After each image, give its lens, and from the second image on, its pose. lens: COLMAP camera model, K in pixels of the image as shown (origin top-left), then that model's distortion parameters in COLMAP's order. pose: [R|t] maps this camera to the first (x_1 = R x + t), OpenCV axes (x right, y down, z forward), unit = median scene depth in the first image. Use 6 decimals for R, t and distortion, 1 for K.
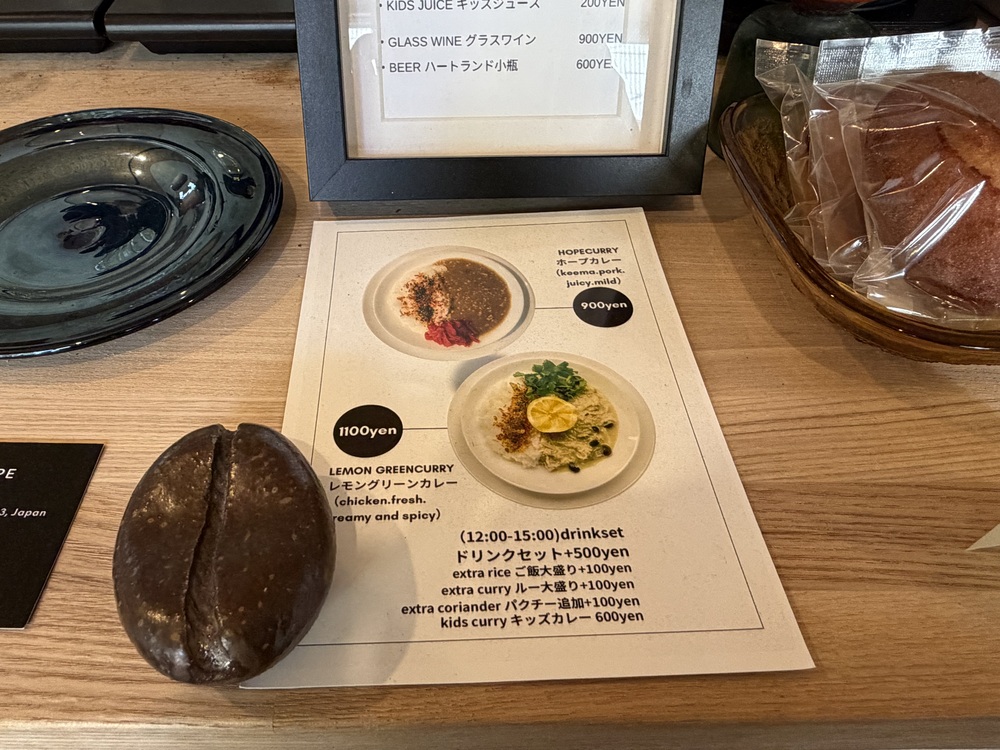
lens RADIAL K [[742.0, 0, 500.5], [0, 742.0, 373.3], [0, 0, 1]] dist [-0.008186, -0.000831]
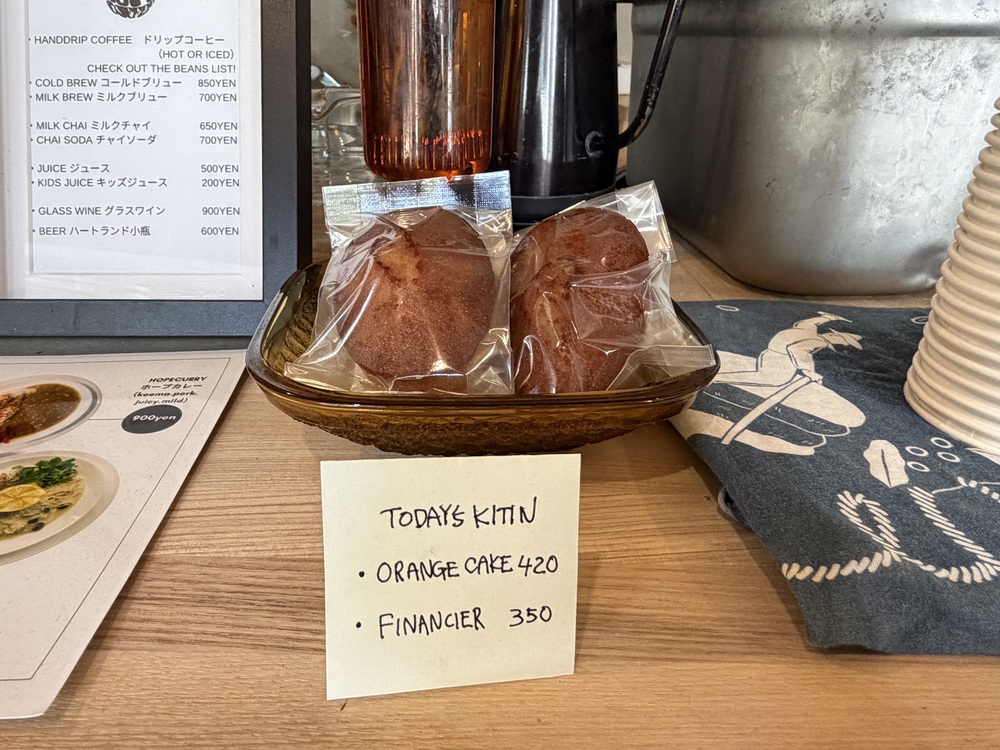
lens RADIAL K [[707.5, 0, 499.4], [0, 707.5, 376.3], [0, 0, 1]] dist [-0.004373, -0.000011]
pose [[0.999910, 0.011152, -0.007511, 0.613178], [-0.013093, 0.934679, -0.355253, 0.195807], [0.003059, 0.355319, 0.934740, 0.044189]]
